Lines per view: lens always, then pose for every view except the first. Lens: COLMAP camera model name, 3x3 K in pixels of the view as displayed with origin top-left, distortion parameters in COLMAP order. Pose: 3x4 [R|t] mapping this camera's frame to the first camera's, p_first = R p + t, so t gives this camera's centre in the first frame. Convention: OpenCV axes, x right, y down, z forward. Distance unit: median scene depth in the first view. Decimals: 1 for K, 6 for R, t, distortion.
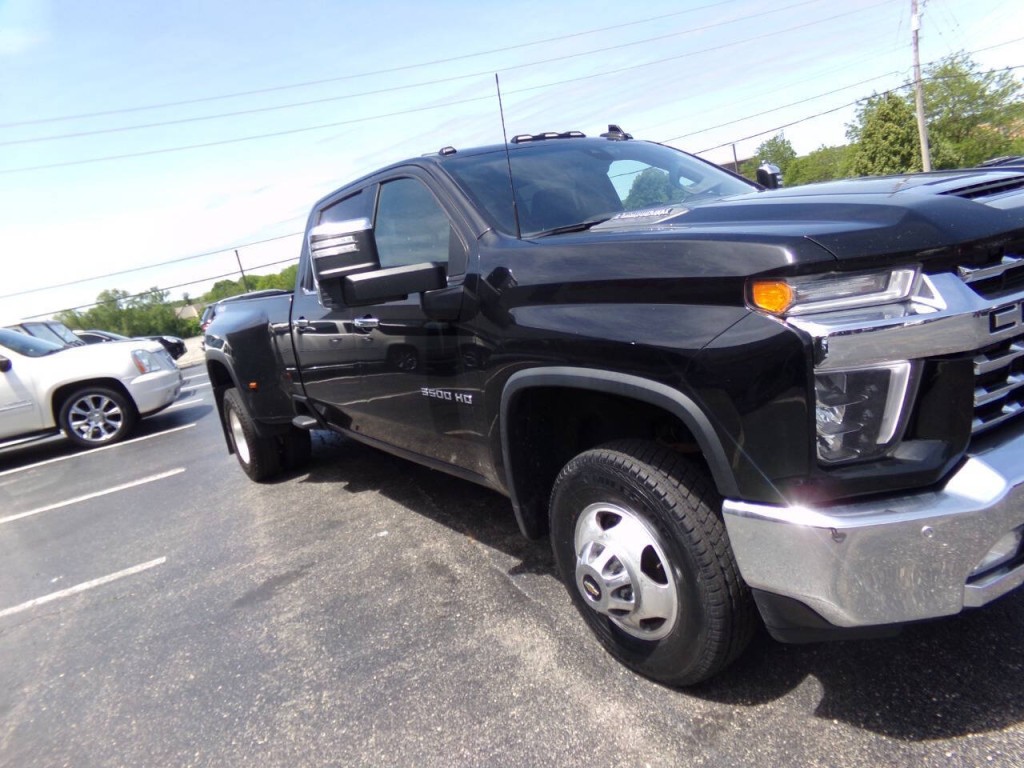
lens RADIAL K [[706.4, 0, 519.0], [0, 706.4, 397.9], [0, 0, 1]] dist [-0.038876, 0.067193]
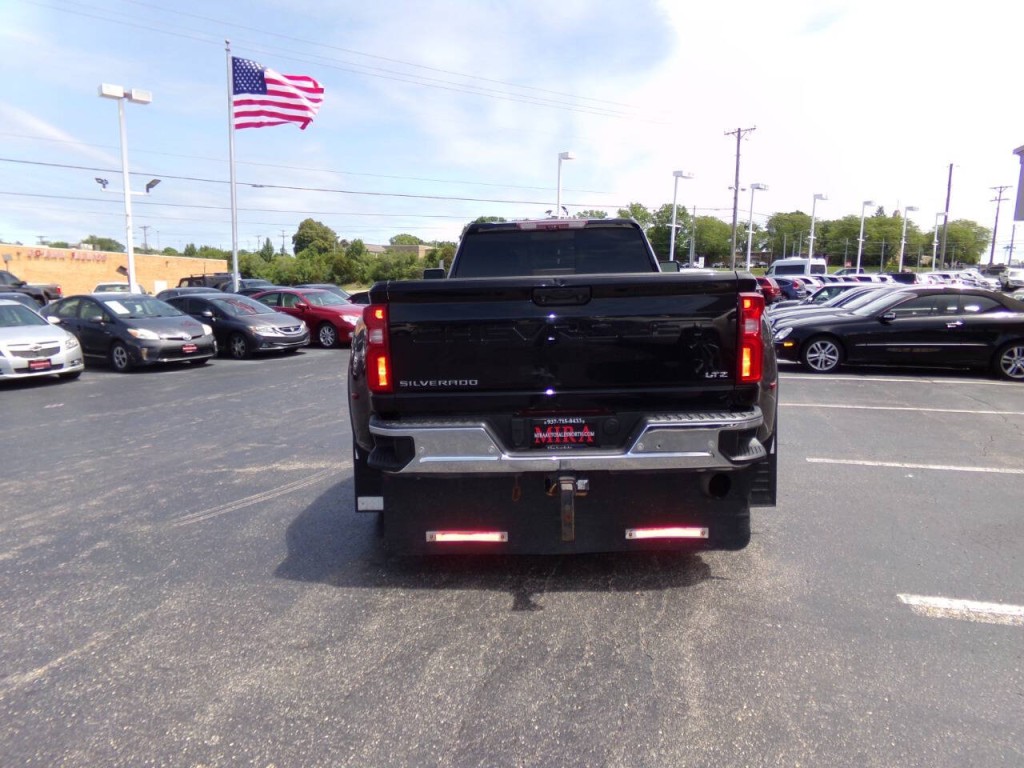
lens RADIAL K [[706.4, 0, 512.5], [0, 706.4, 387.0], [0, 0, 1]] dist [-0.038876, 0.067193]
pose [[-0.777935, 0.115146, 0.617705, -1.123282], [0.290429, 0.937645, 0.190979, -0.380032], [-0.557197, 0.327968, -0.762868, 2.818771]]
